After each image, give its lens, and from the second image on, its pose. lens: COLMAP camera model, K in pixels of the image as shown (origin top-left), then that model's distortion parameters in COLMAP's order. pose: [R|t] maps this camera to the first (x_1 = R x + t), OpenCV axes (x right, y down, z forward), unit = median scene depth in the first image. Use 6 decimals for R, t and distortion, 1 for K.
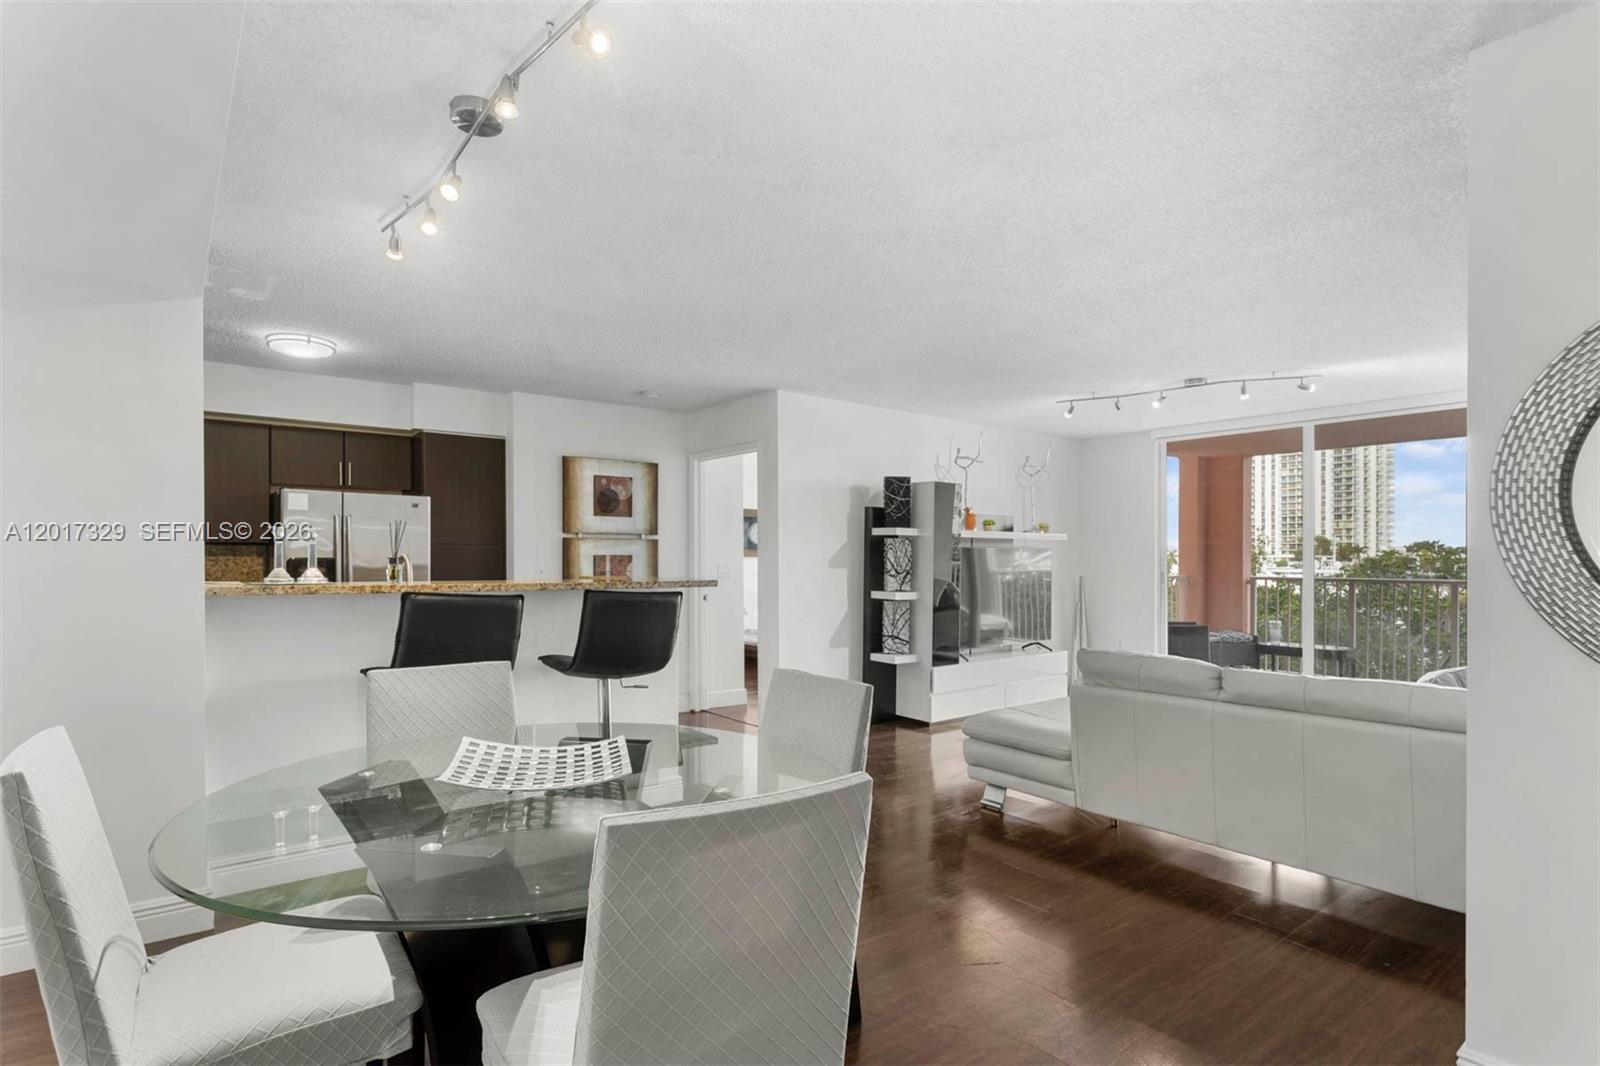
lens RADIAL K [[799.4, 0, 779.9], [0, 799.4, 558.2], [0, 0, 1]] dist [-0.004825, 0.003457]
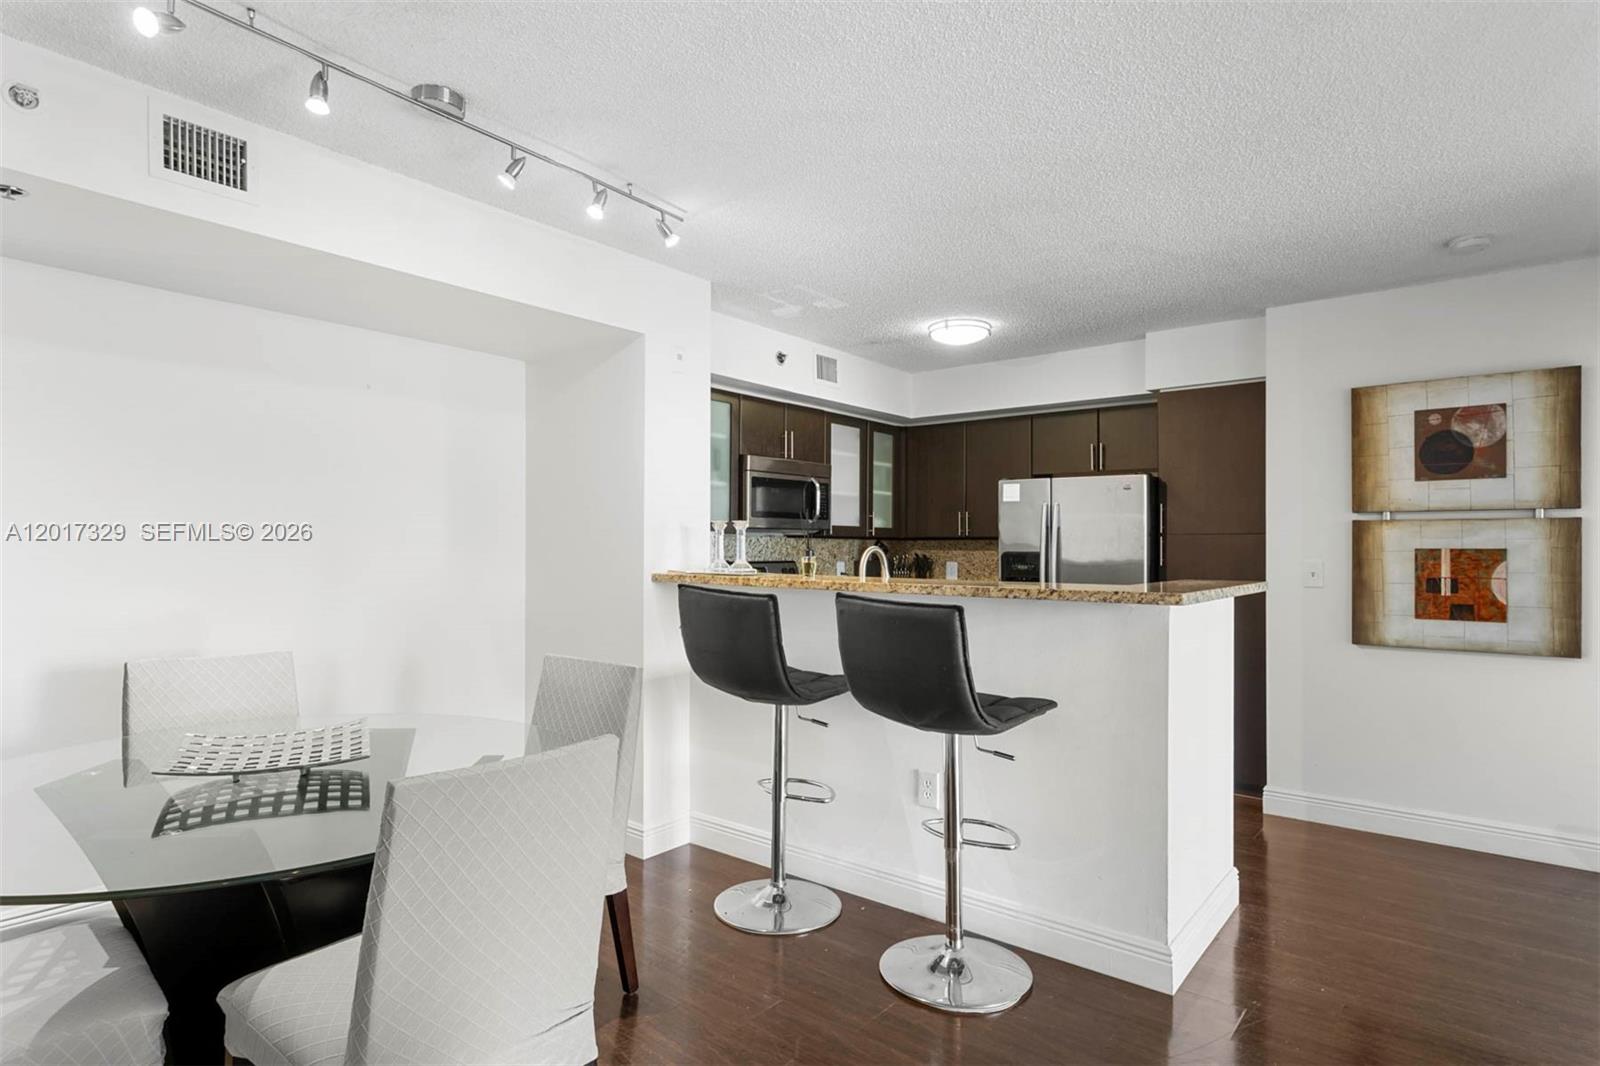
lens RADIAL K [[863.6, 0, 810.8], [0, 863.6, 549.9], [0, 0, 1]] dist [-0.004204, -0.001243]
pose [[0.246893, -0.003224, -0.969037, 0.267141], [-0.002344, 0.999990, -0.003924, 0.000796], [0.969040, 0.003240, 0.246883, 0.416554]]
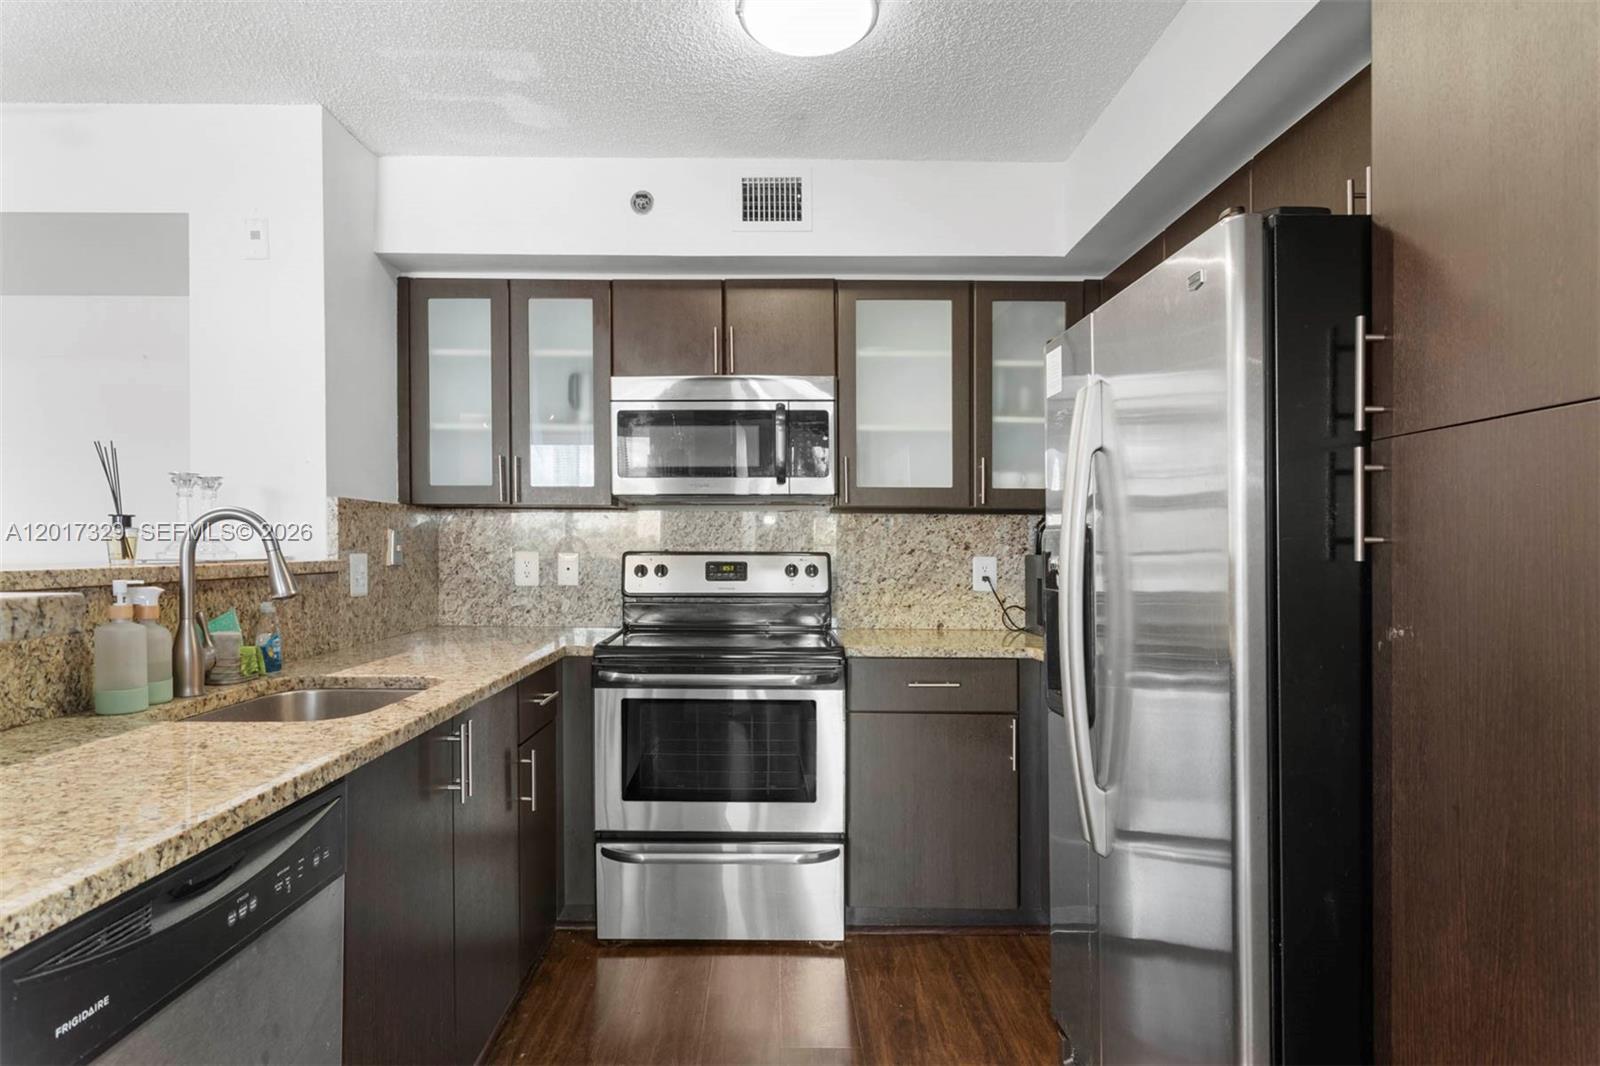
lens RADIAL K [[863.6, 0, 767.9], [0, 863.6, 532.1], [0, 0, 1]] dist [-0.004204, -0.001243]
pose [[-0.612474, -0.021277, -0.790205, -0.170398], [-0.011378, 0.999771, -0.018101, 0.006197], [0.790409, -0.002096, -0.612576, 0.905041]]
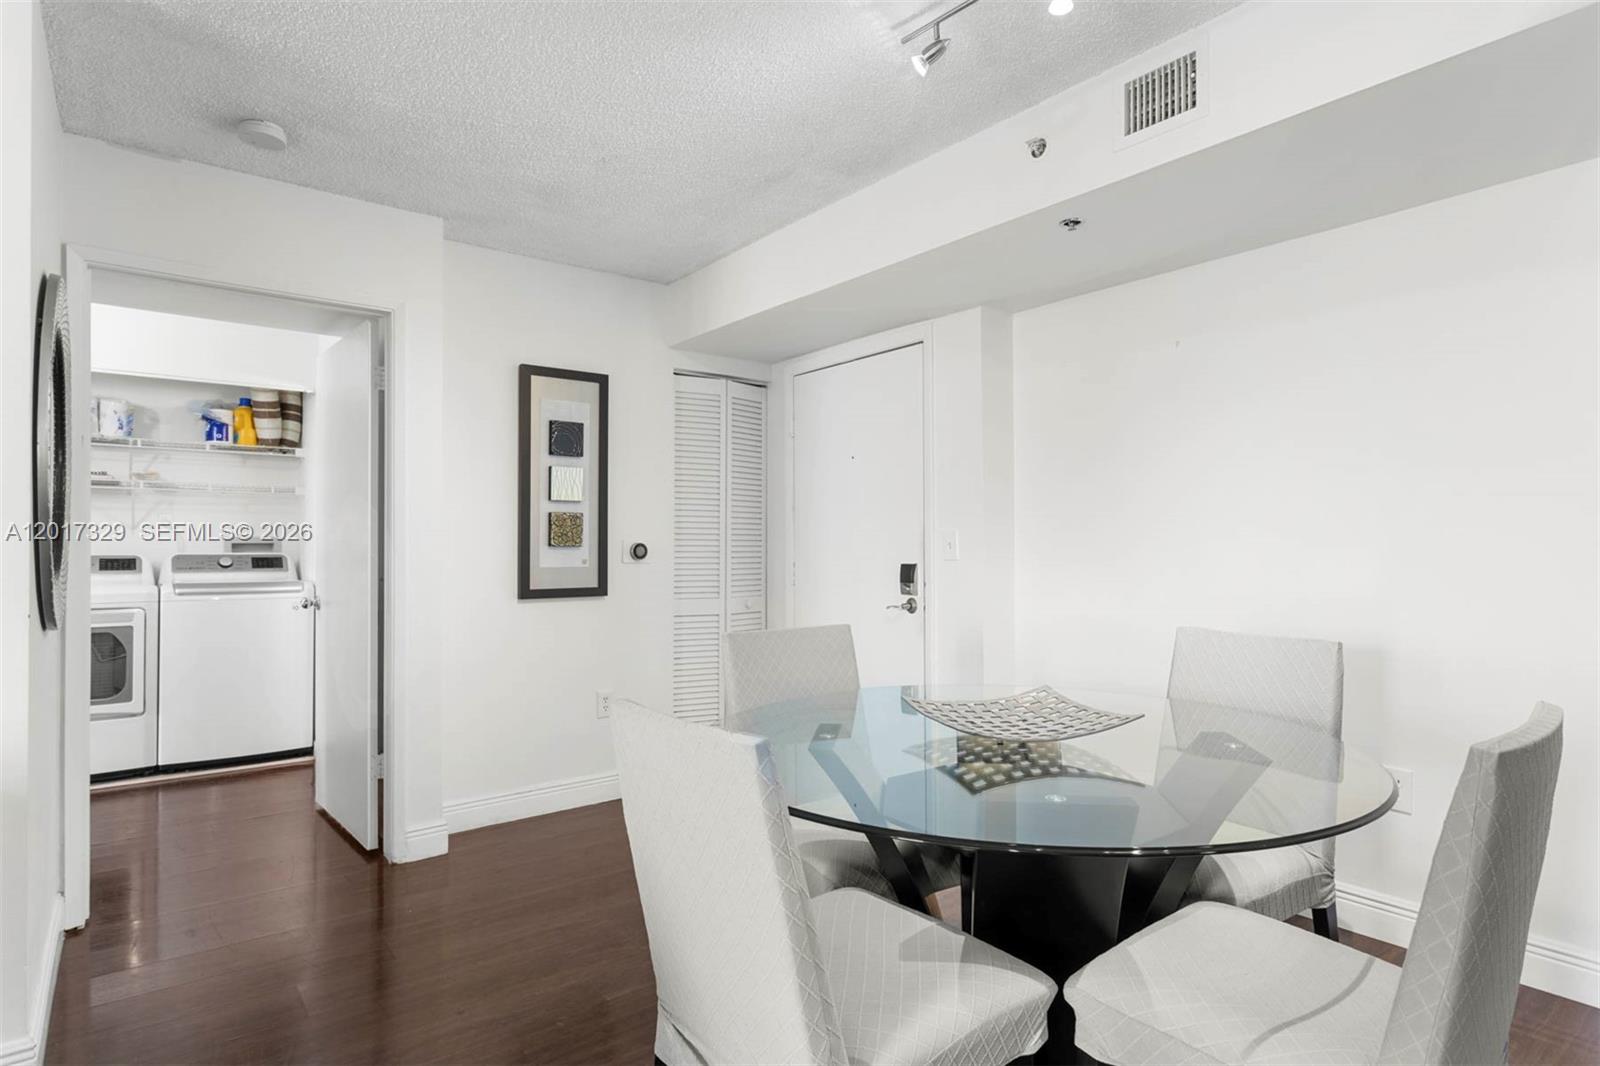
lens RADIAL K [[863.6, 0, 796.5], [0, 863.6, 540.4], [0, 0, 1]] dist [-0.004204, -0.001243]
pose [[-0.999962, -0.001308, 0.008639, -0.012338], [-0.001348, 0.999988, -0.004653, 0.015219], [-0.008633, -0.004665, -0.999952, 0.611783]]
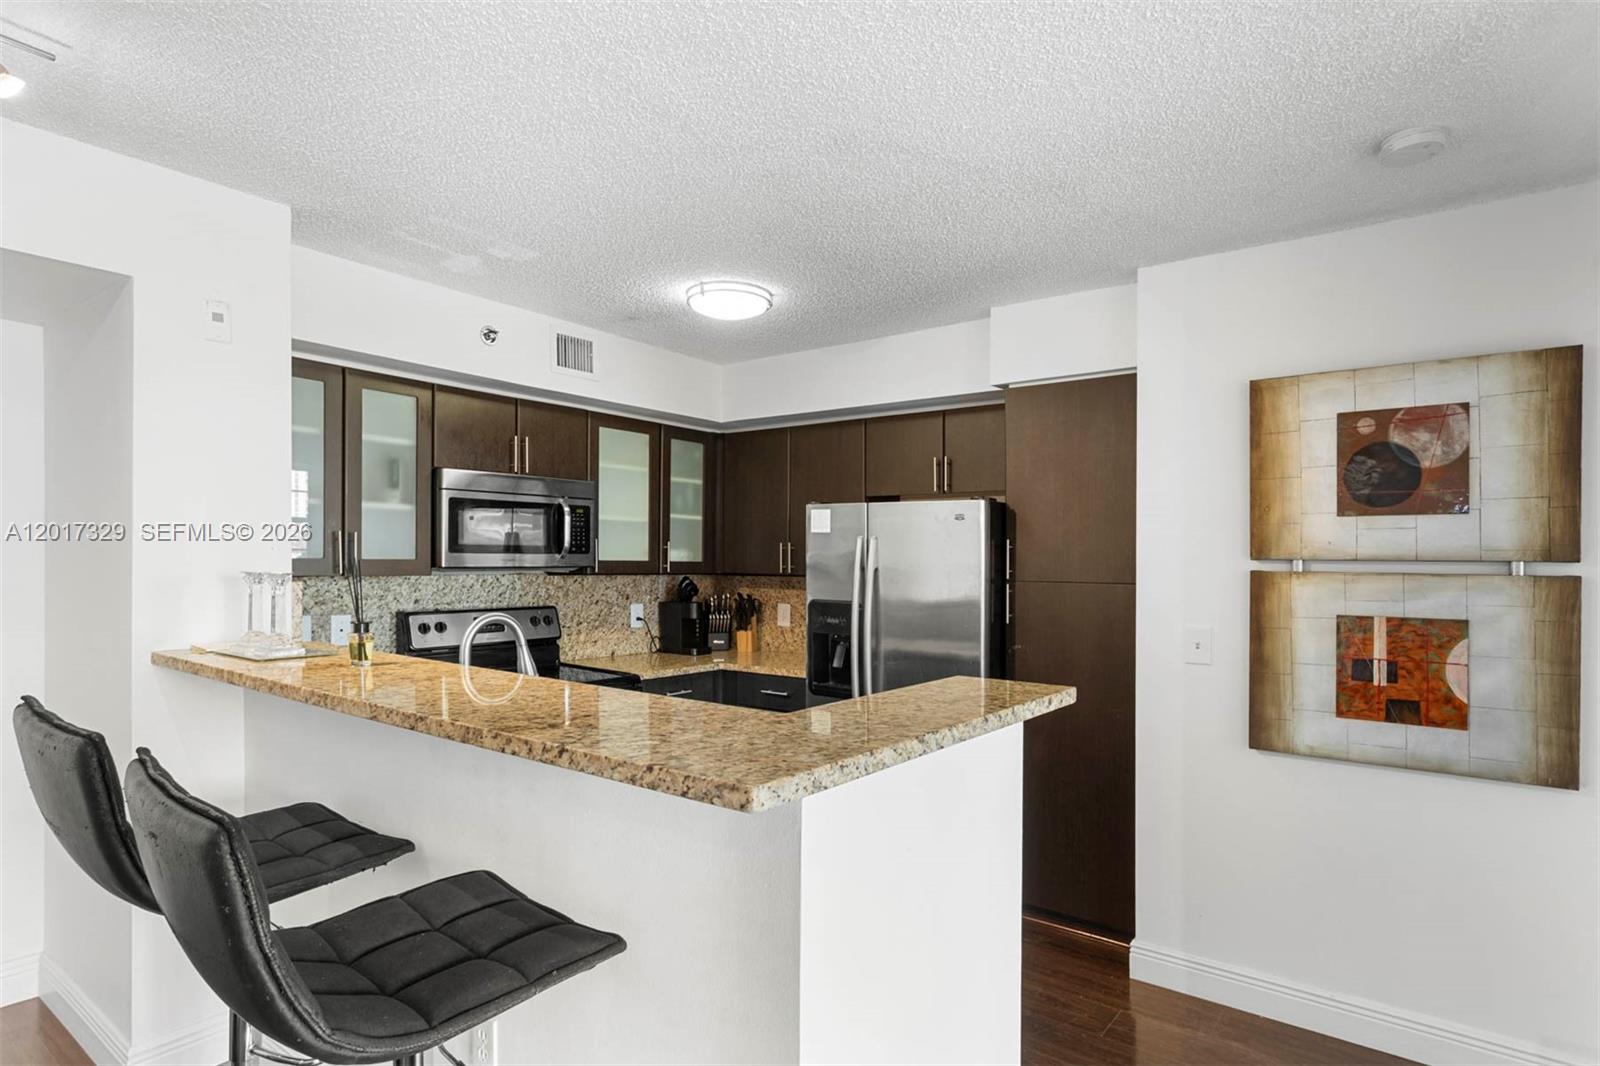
lens RADIAL K [[863.6, 0, 803.1], [0, 863.6, 560.2], [0, 0, 1]] dist [-0.004204, -0.001243]
pose [[0.263441, -0.002467, -0.964672, 0.111358], [-0.010631, 0.999929, -0.005460, -0.025719], [0.964617, 0.011693, 0.263396, 0.628953]]
